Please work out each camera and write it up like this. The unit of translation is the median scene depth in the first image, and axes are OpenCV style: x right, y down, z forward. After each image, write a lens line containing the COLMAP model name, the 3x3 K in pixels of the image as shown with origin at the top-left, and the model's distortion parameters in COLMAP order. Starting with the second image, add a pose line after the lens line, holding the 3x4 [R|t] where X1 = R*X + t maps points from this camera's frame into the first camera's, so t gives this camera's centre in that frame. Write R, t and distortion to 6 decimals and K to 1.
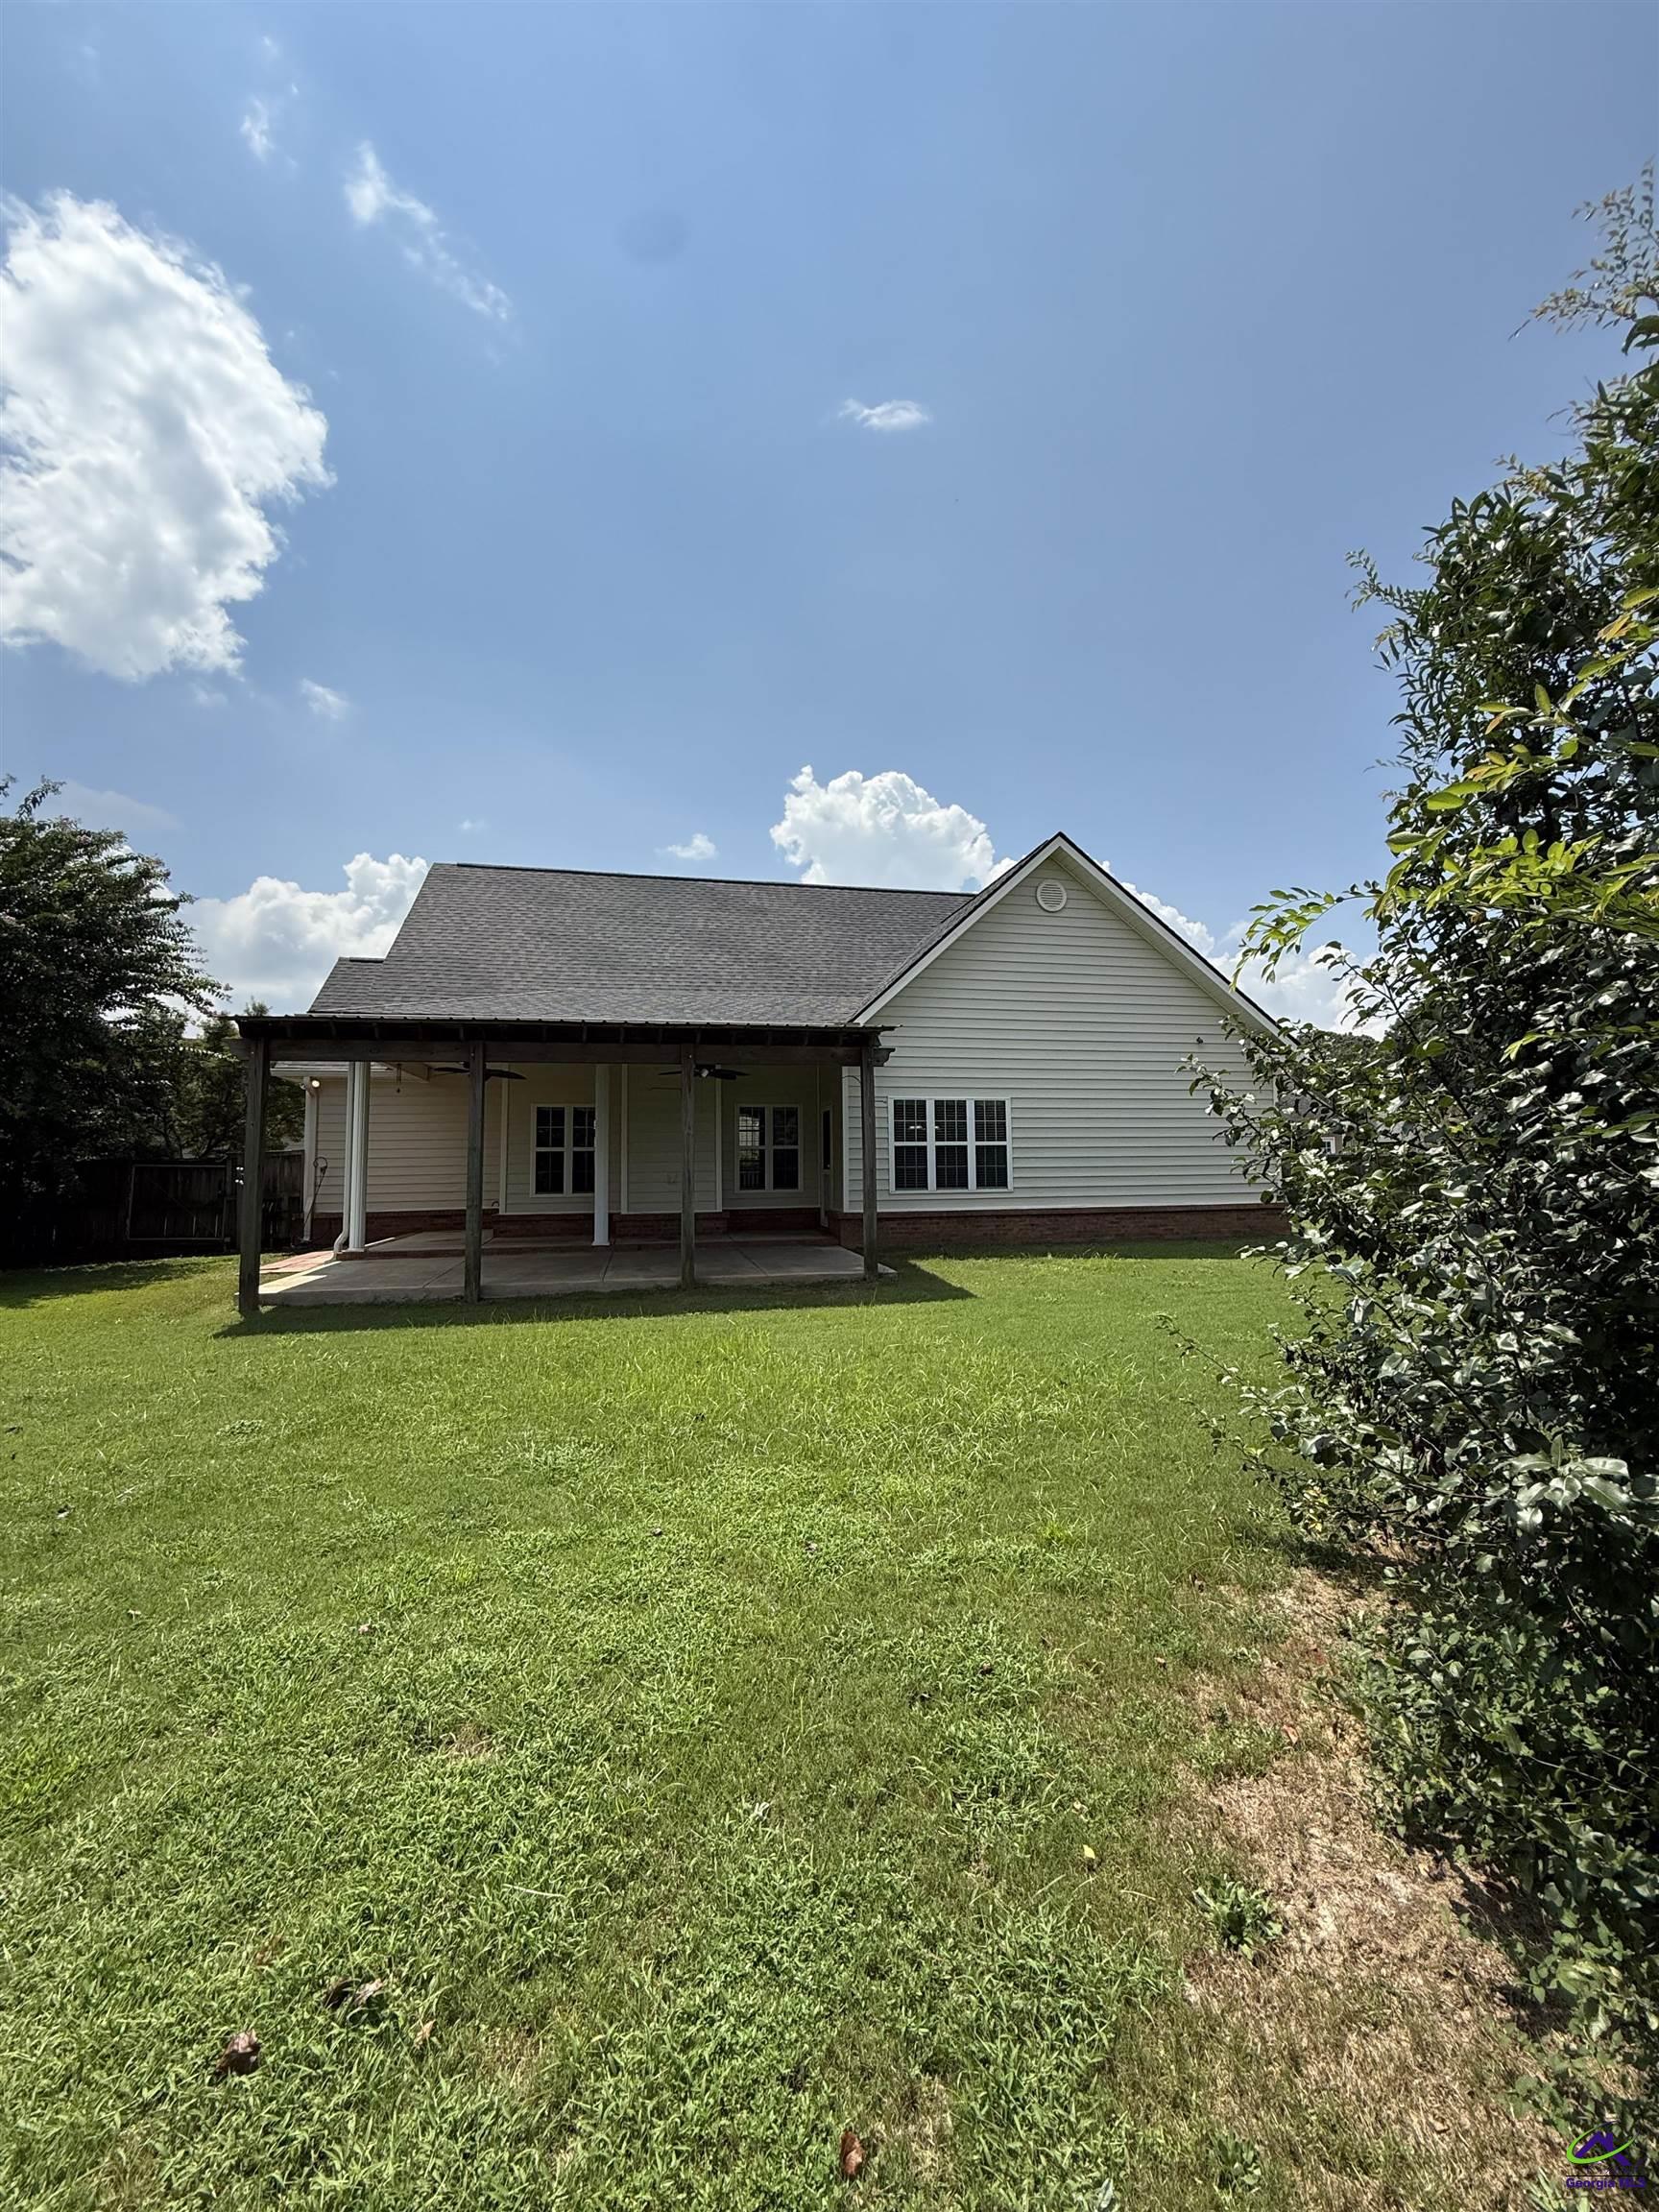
lens RADIAL K [[882.7, 0, 829.9], [0, 882.7, 1096.8], [0, 0, 1]] dist [-0.000445, 0.000669]
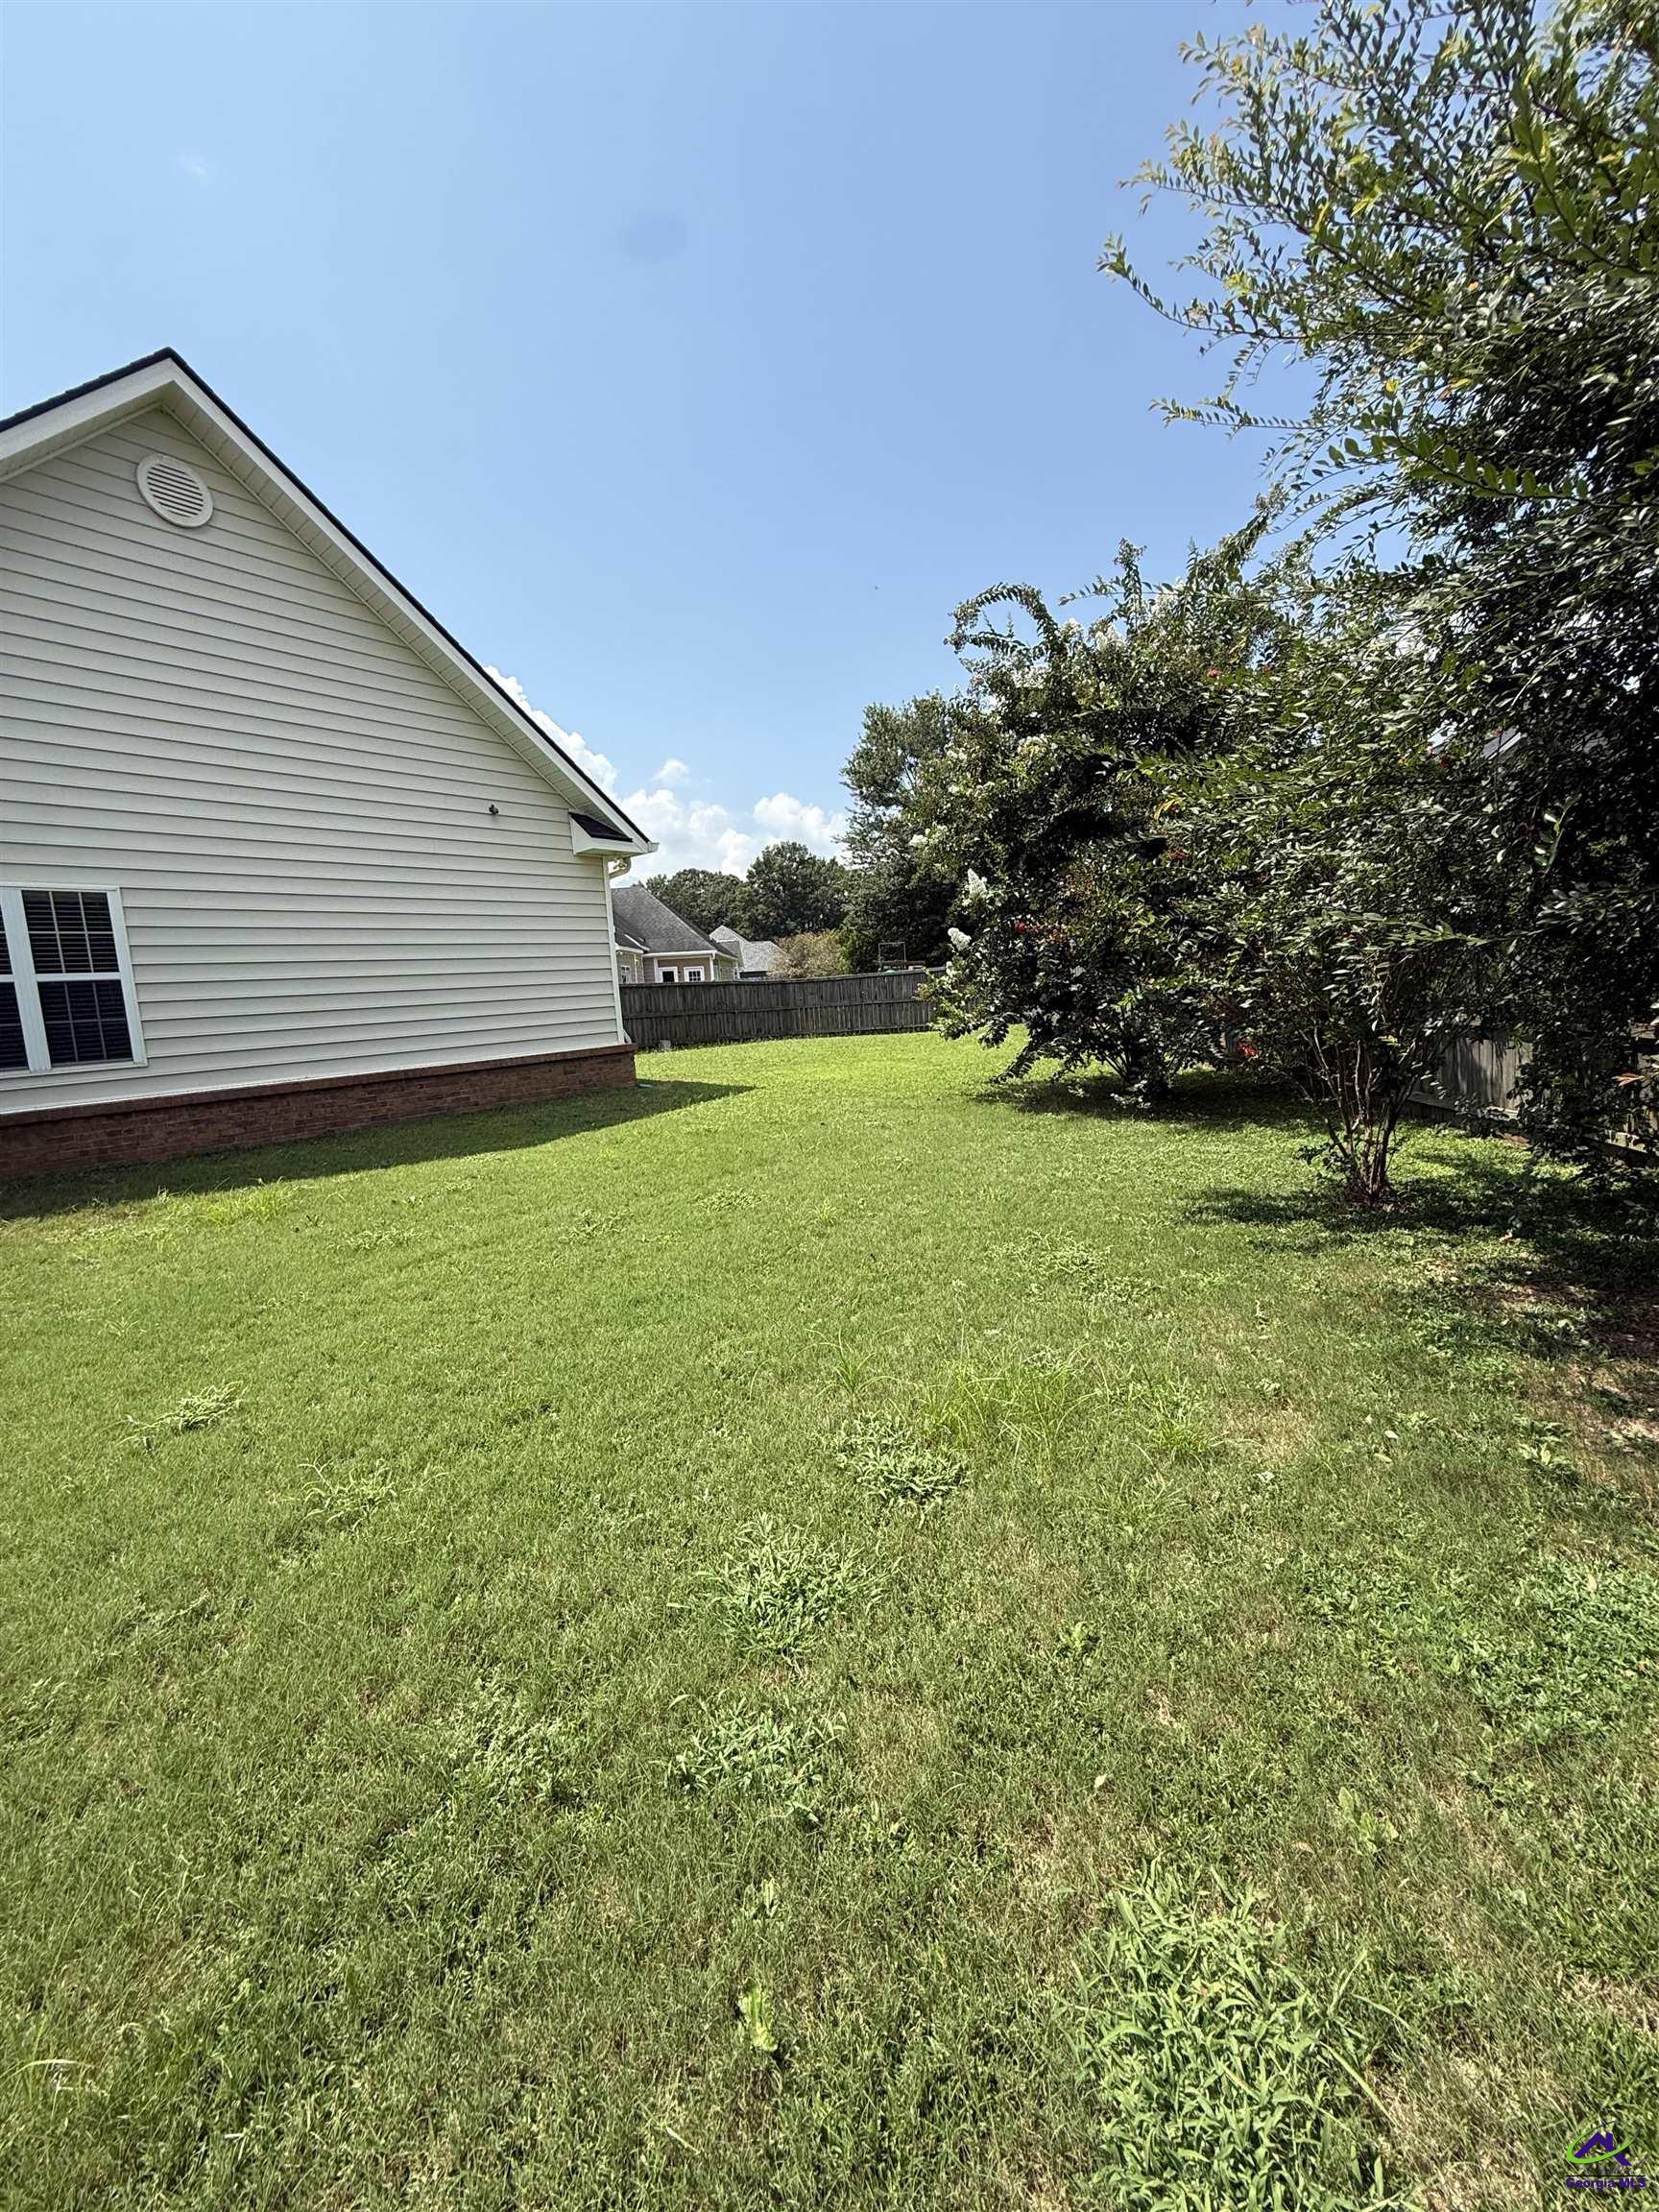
lens RADIAL K [[882.7, 0, 829.9], [0, 882.7, 1096.8], [0, 0, 1]] dist [-0.000445, 0.000669]
pose [[0.810784, -0.103095, 0.576195, 0.232199], [0.003074, 0.985104, 0.171932, 0.034405], [-0.585337, -0.137629, 0.799024, 0.318420]]
